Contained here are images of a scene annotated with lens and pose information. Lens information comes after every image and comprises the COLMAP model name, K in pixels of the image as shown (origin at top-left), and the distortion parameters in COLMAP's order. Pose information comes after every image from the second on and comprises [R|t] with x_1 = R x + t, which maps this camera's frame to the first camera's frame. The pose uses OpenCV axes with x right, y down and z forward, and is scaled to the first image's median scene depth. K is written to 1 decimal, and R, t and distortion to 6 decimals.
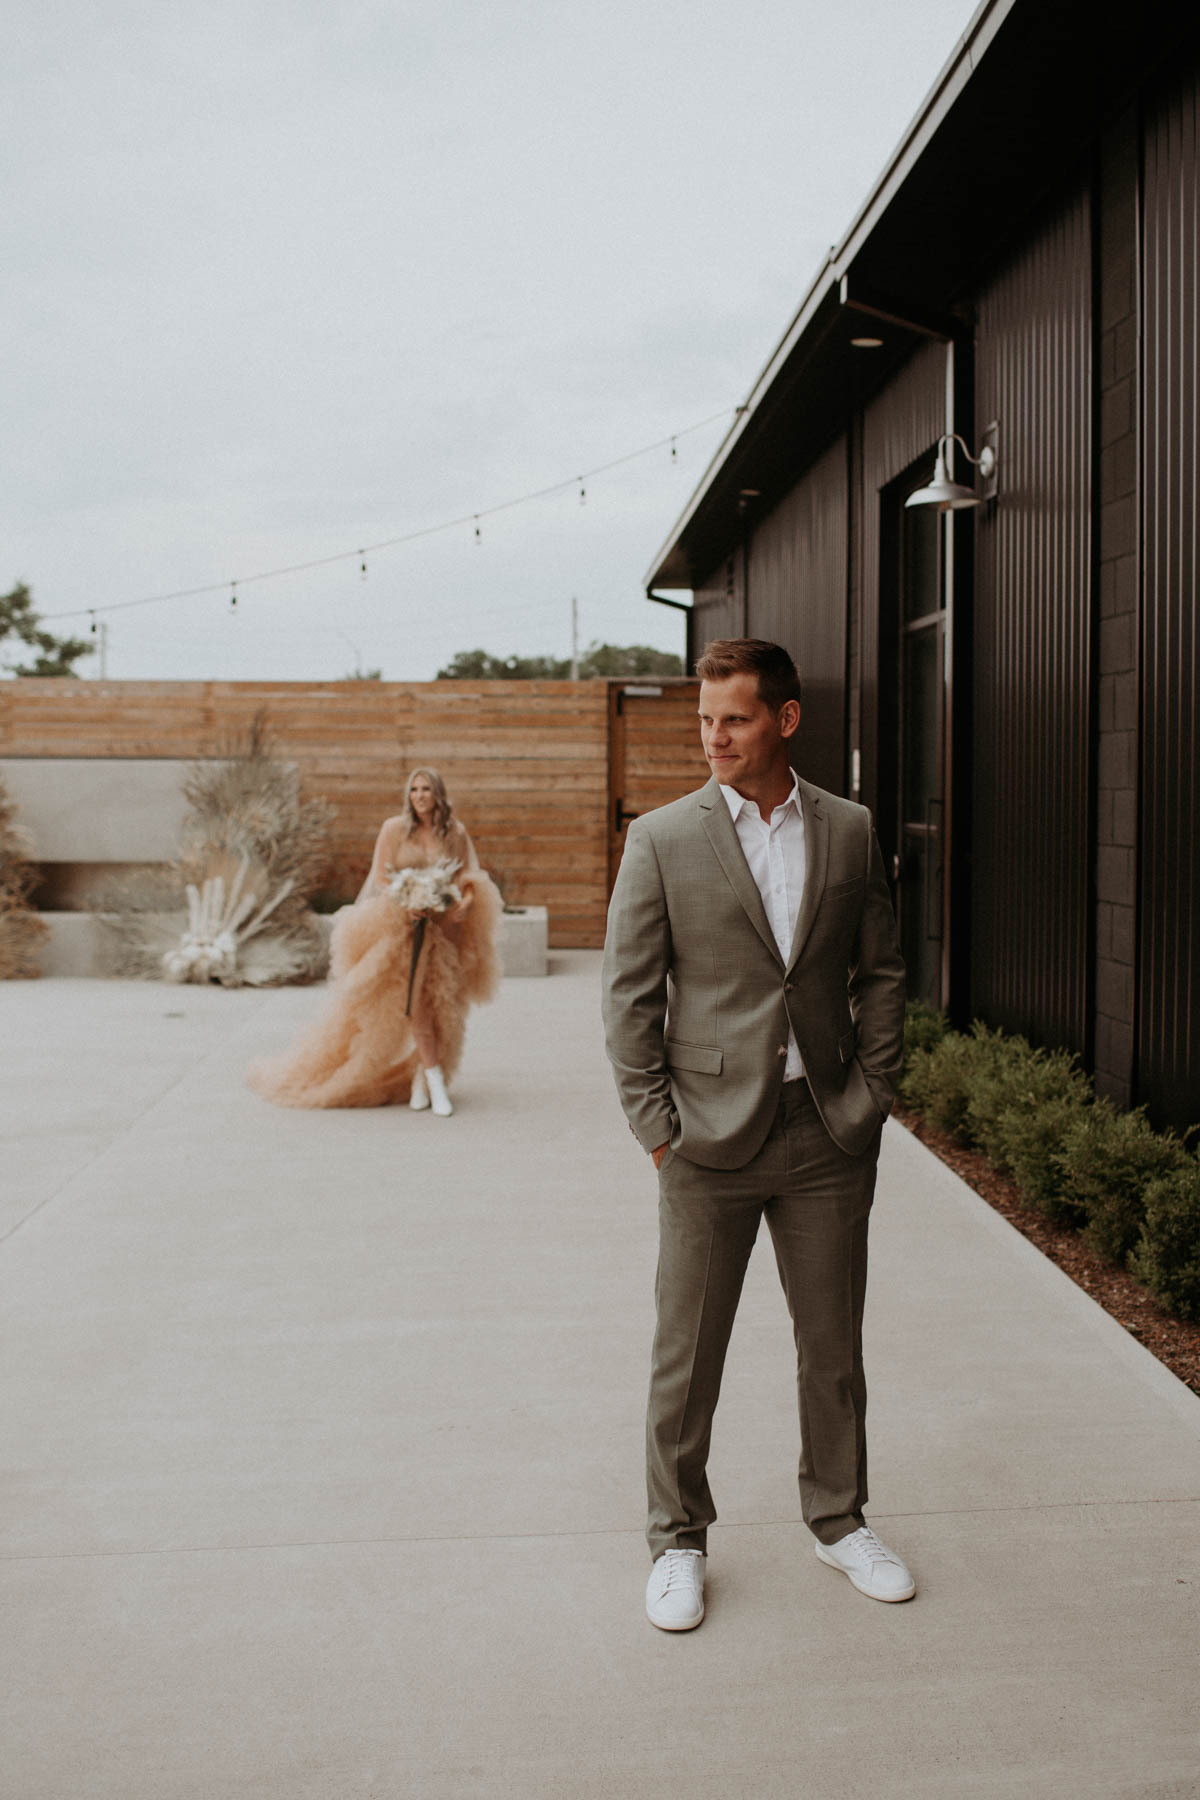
lens RADIAL K [[1969.5, 0, 600.0], [0, 1969.5, 900.0], [0, 0, 1]] dist [-0.055050, 0.016209]
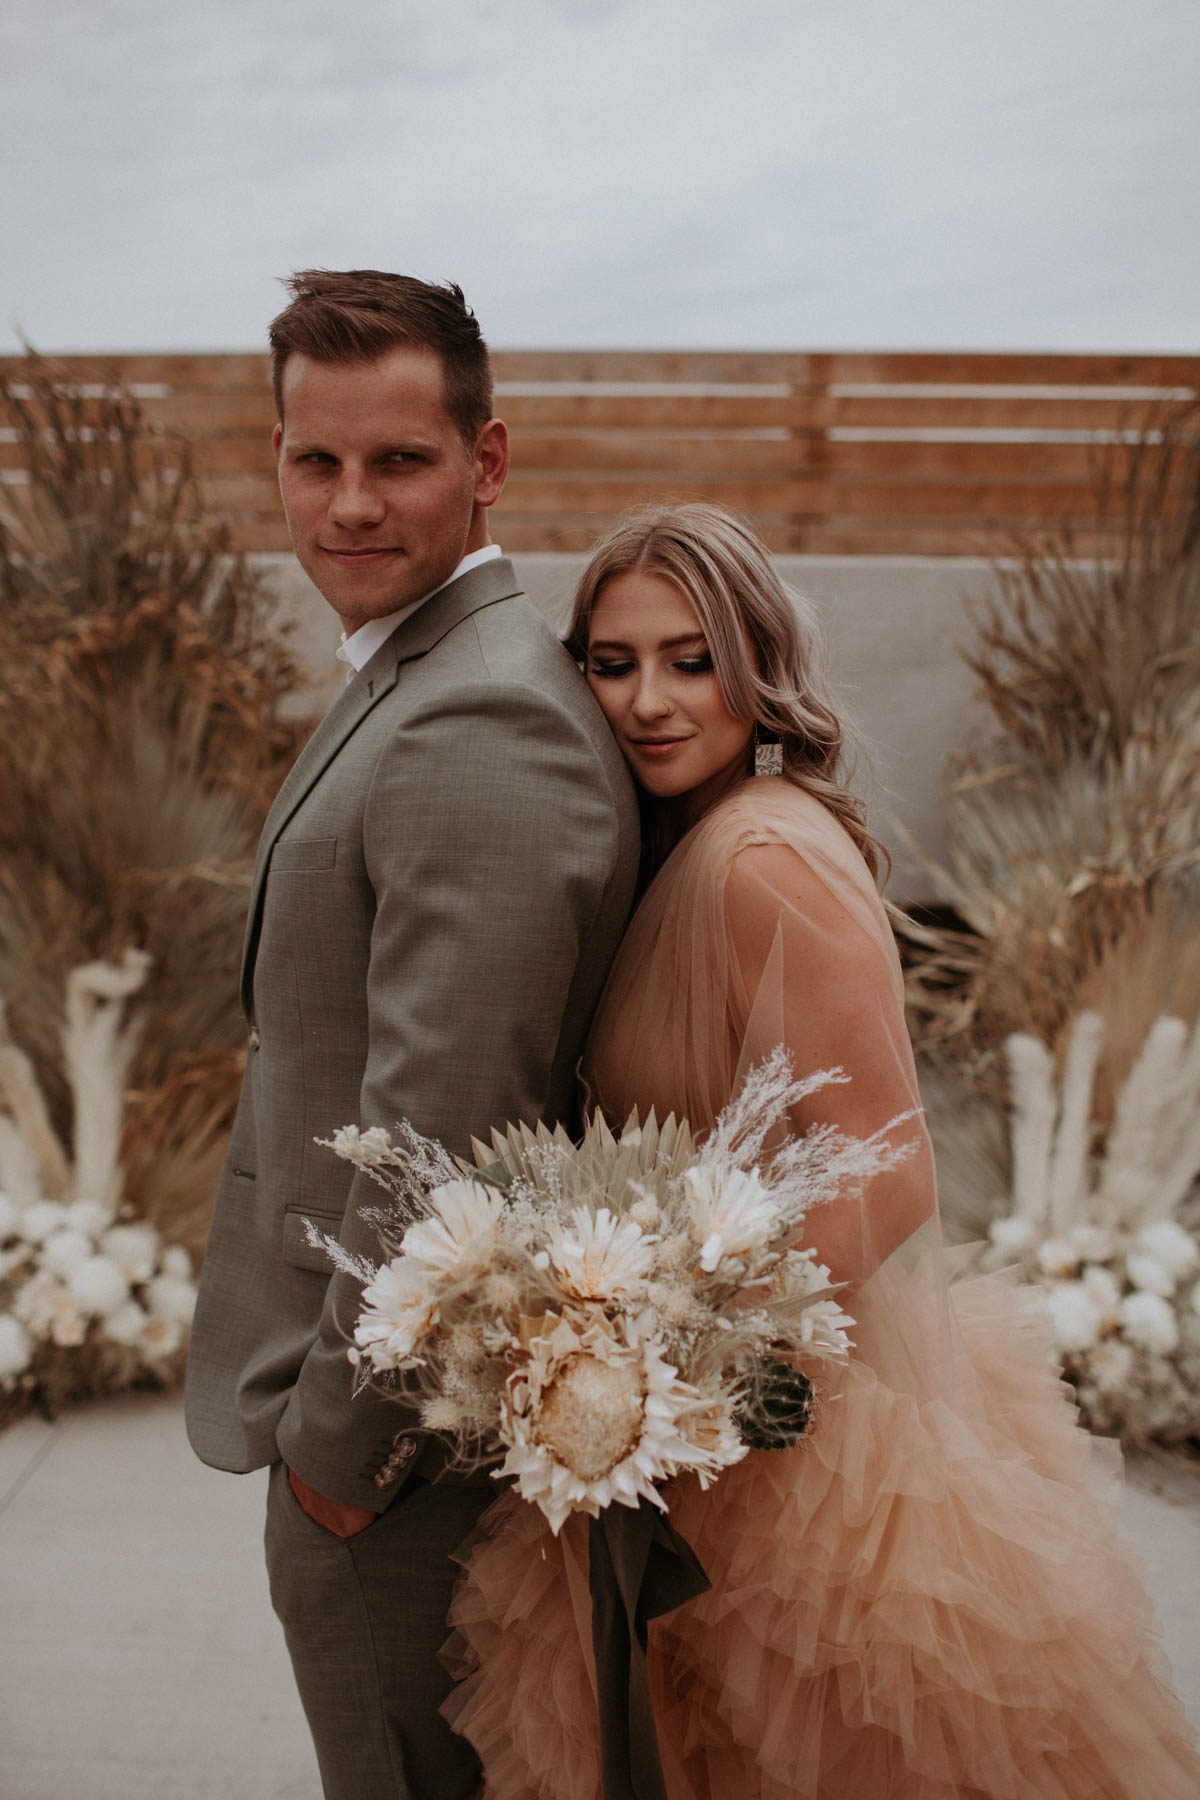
lens RADIAL K [[1769.4, 0, 600.0], [0, 1769.4, 900.0], [0, 0, 1]] dist [-0.087091, 0.027124]
pose [[0.996022, 0.014793, -0.087870, -0.411639], [-0.006384, 0.995436, 0.095217, -0.078783], [0.088877, -0.094277, 0.991571, 1.291493]]
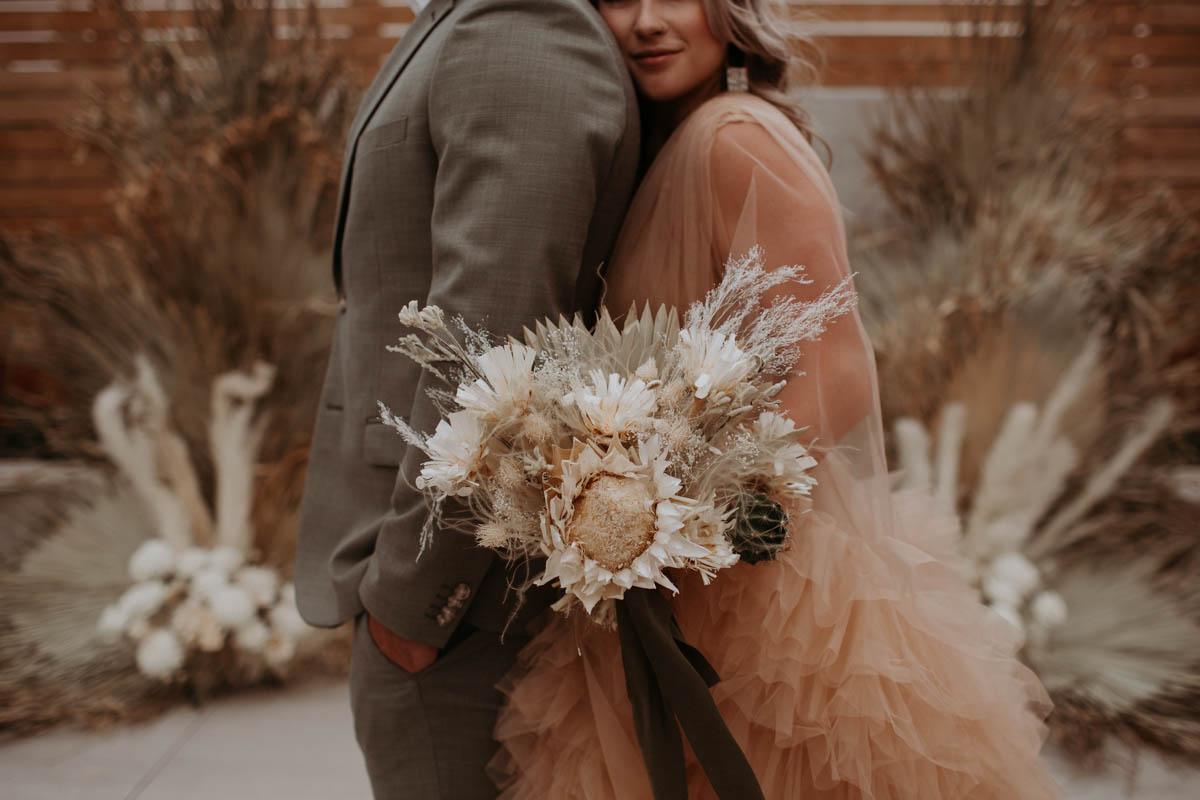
lens RADIAL K [[1238.8, 0, 620.7], [0, 1238.8, 352.0], [0, 0, 1]] dist [-0.096505, 0.106829]
pose [[0.997685, 0.004366, -0.067861, -0.414325], [-0.000692, 0.998537, 0.054069, -0.053500], [0.067998, -0.053897, 0.996229, 1.302988]]
